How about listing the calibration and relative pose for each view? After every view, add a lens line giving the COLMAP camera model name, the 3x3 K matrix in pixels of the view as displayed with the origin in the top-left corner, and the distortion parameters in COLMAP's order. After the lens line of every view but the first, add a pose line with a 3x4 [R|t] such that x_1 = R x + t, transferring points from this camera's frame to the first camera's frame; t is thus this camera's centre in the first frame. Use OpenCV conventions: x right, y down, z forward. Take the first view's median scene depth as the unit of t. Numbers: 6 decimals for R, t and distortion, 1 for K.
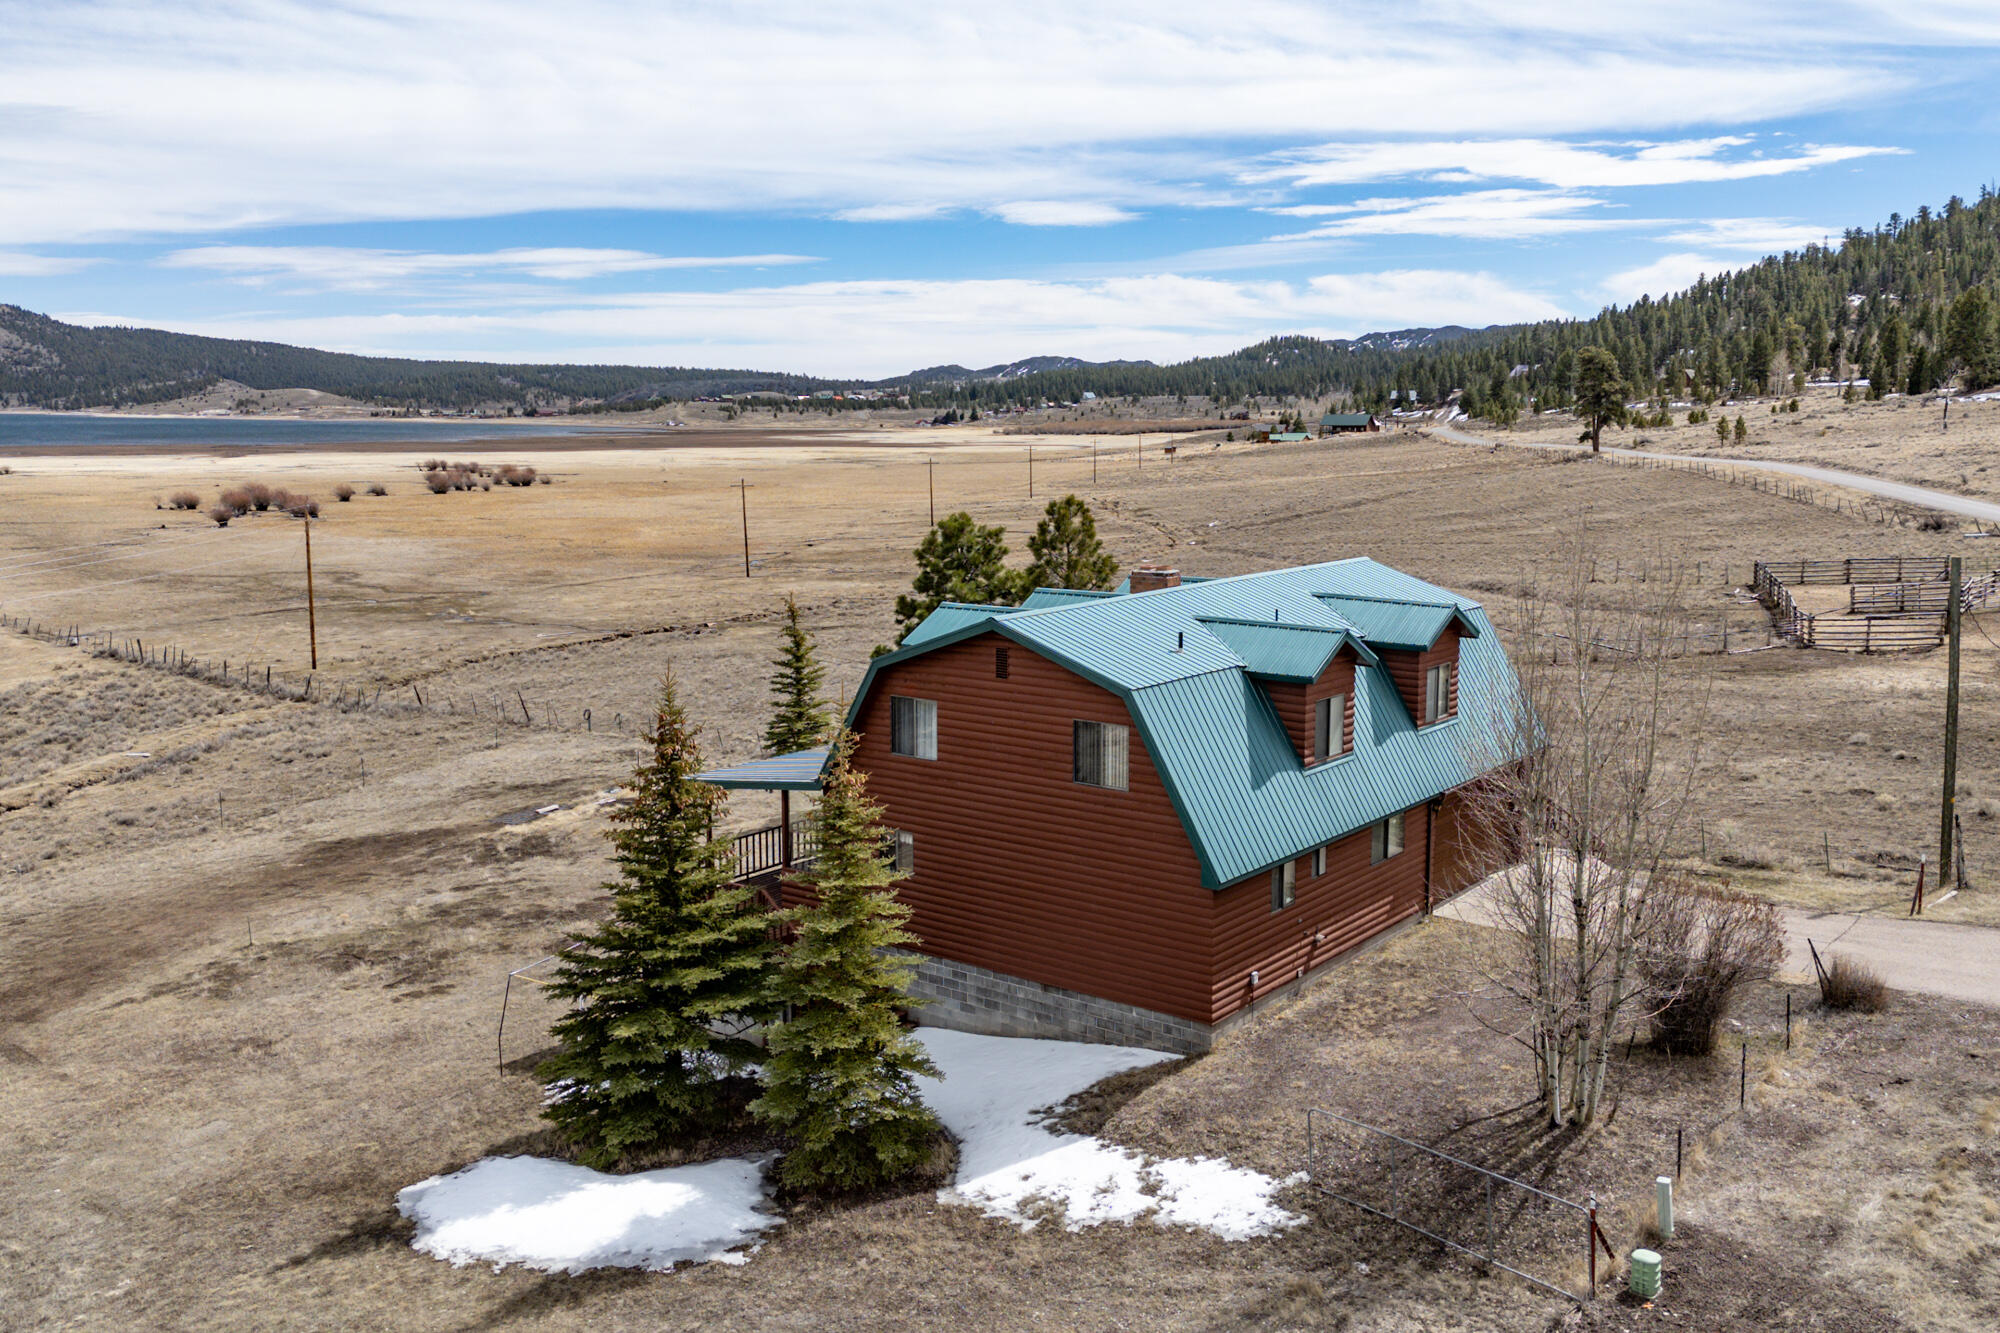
lens RADIAL K [[1725.3, 0, 990.6], [0, 1725.3, 656.7], [0, 0, 1]] dist [0.109371, -0.107290]
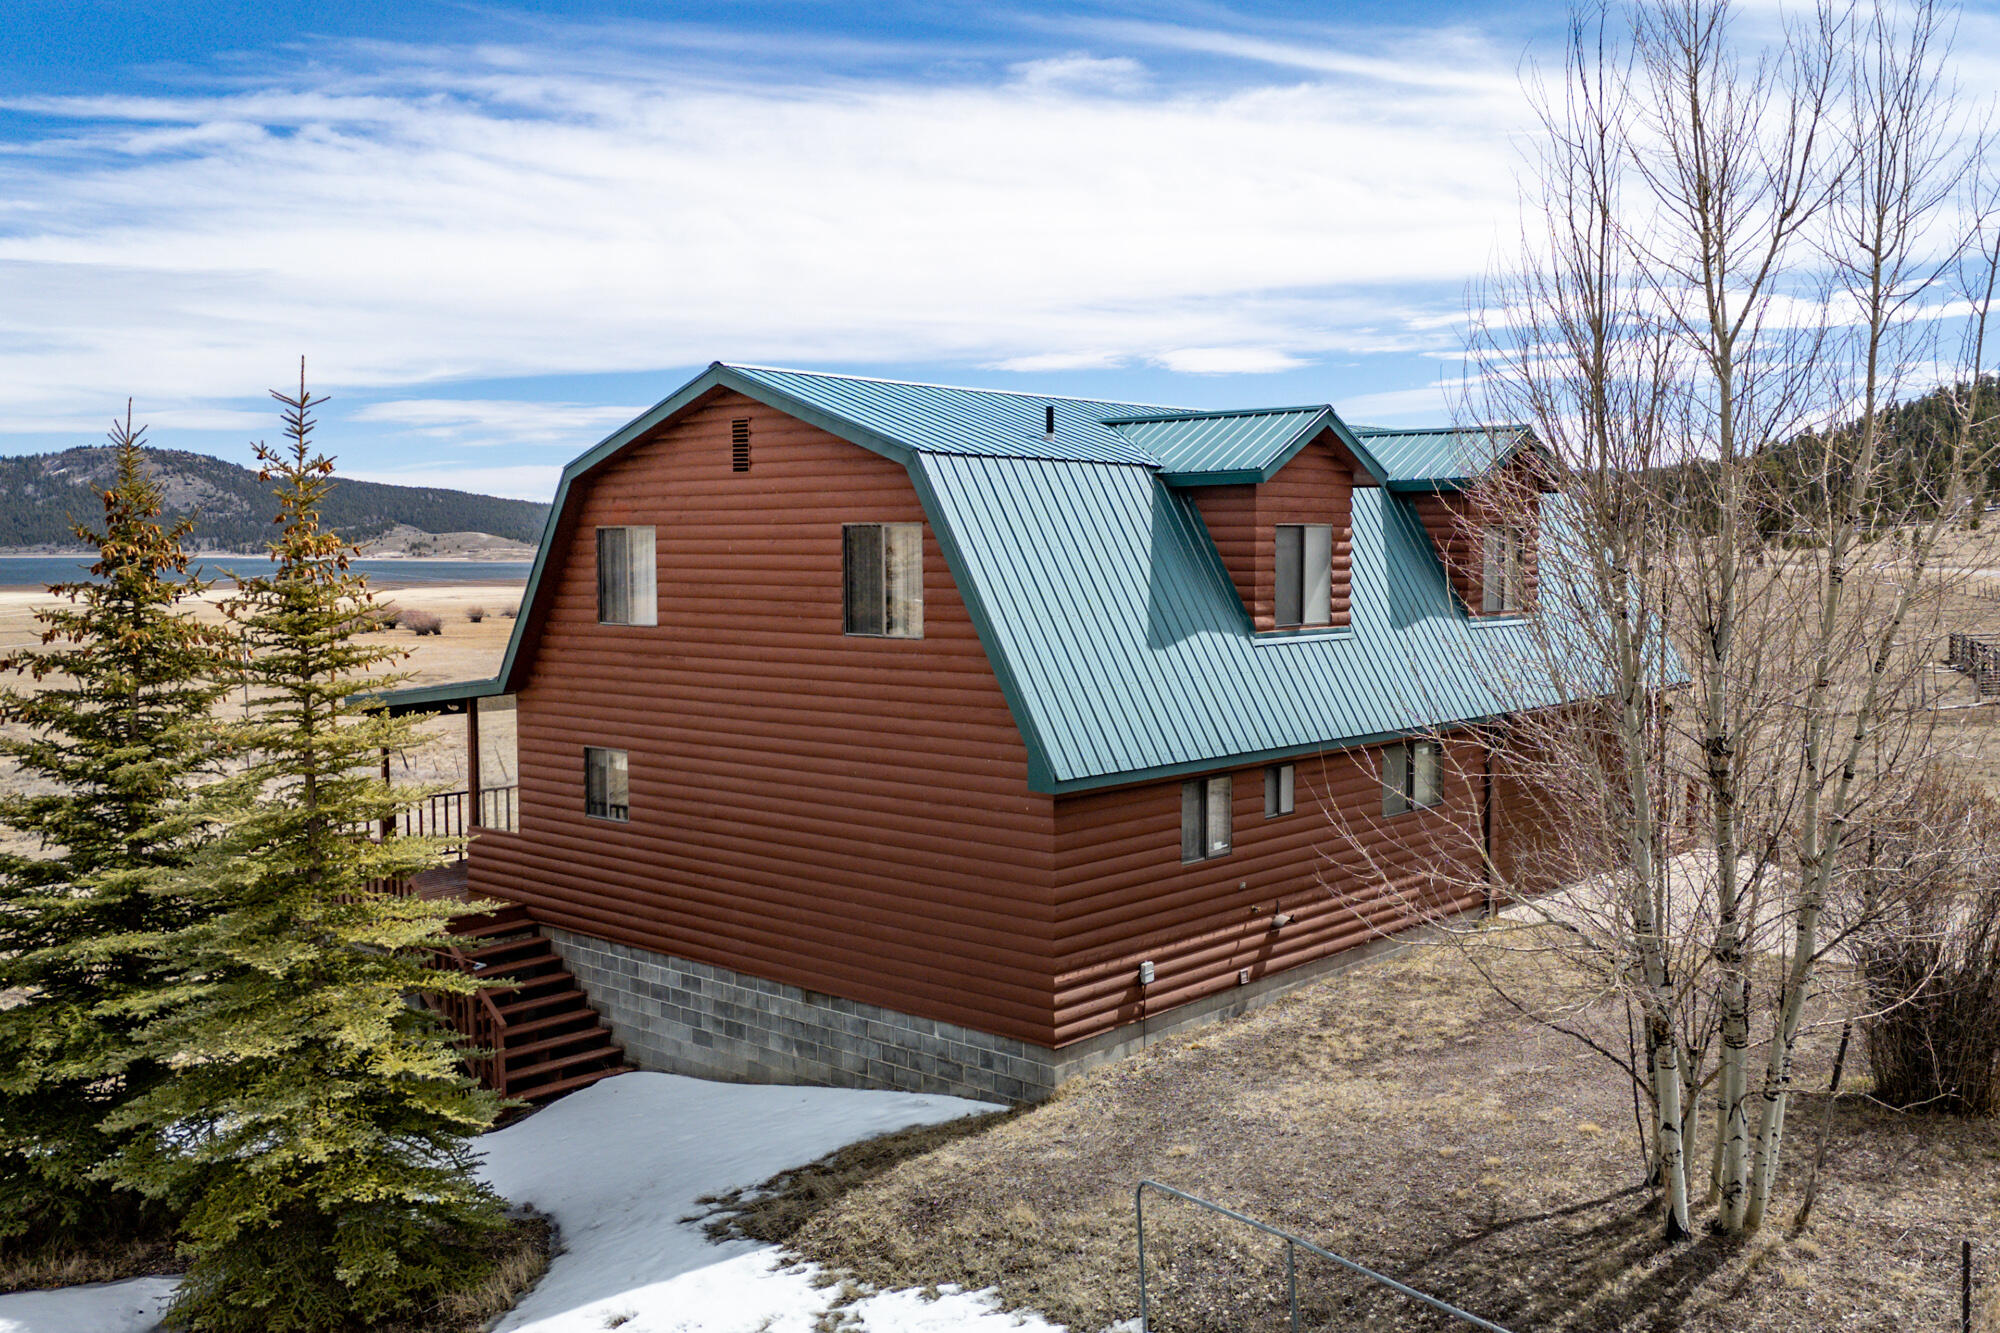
lens RADIAL K [[1728.9, 0, 1024.0], [0, 1728.9, 658.3], [0, 0, 1]] dist [0.074616, -0.024455]
pose [[0.997765, 0.003198, -0.066748, 0.152003], [-0.008551, 0.996753, -0.080066, 0.130427], [0.066275, 0.080458, 0.994552, 0.432749]]
